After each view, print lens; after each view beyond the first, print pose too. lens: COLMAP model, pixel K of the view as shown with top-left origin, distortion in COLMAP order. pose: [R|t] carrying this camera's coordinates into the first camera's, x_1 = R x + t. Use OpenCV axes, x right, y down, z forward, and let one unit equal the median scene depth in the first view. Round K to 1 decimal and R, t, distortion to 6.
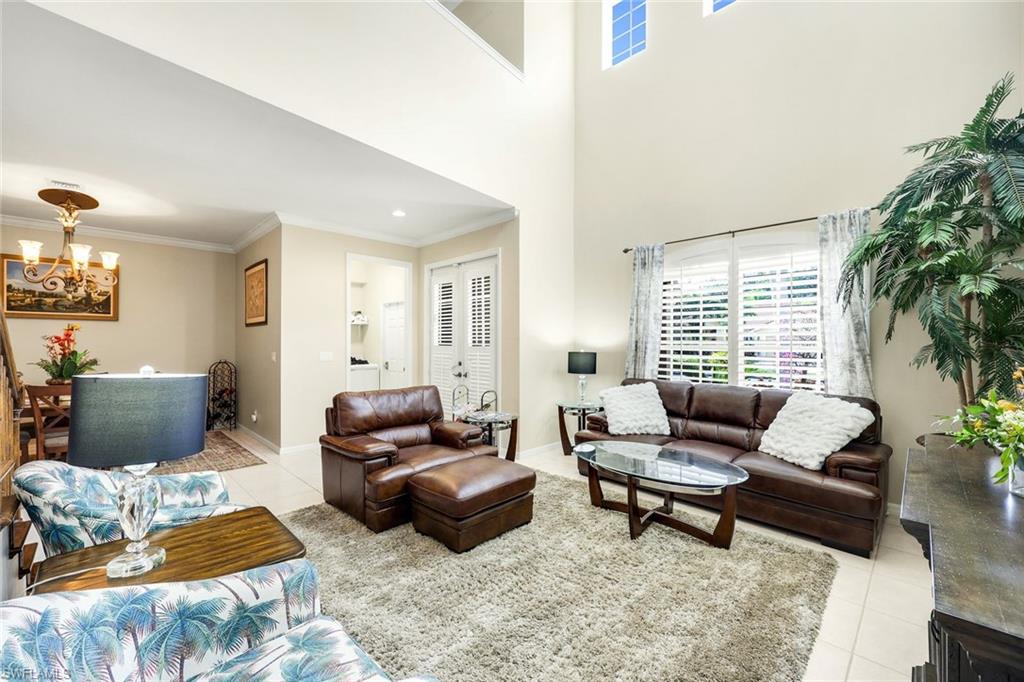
lens RADIAL K [[410.2, 0, 508.5], [0, 410.2, 342.5], [0, 0, 1]] dist [0.001271, 0.000124]
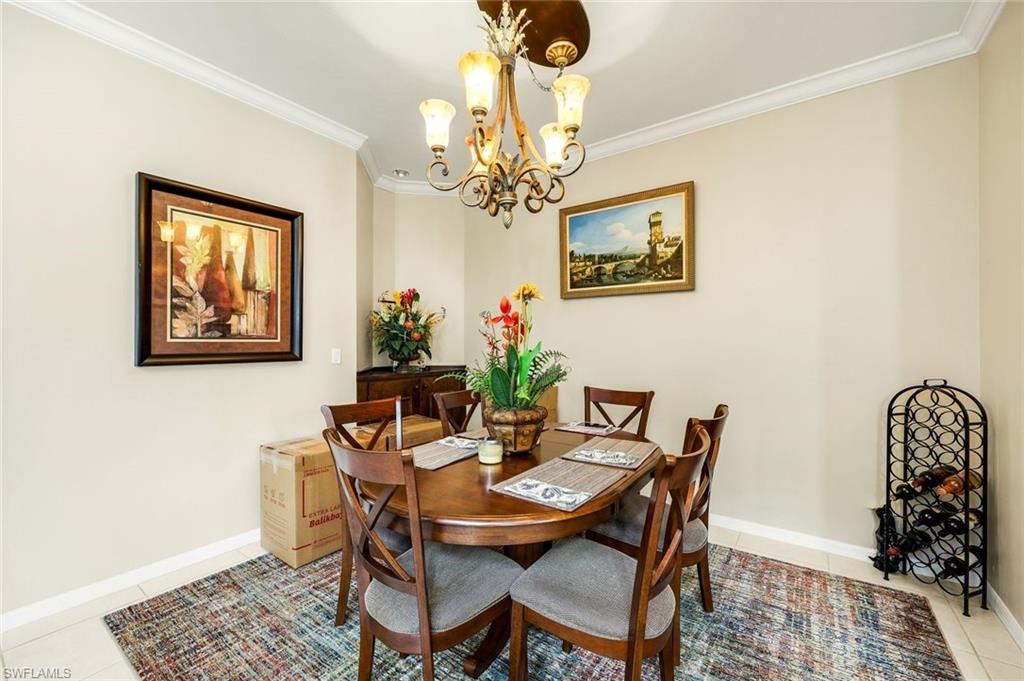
lens RADIAL K [[410.2, 0, 509.2], [0, 410.2, 341.7], [0, 0, 1]] dist [0.001271, 0.000124]
pose [[0.142212, -0.001585, -0.989835, -0.486804], [0.003064, 0.999995, -0.001161, 0.011617], [0.989831, -0.002868, 0.142216, 0.715671]]
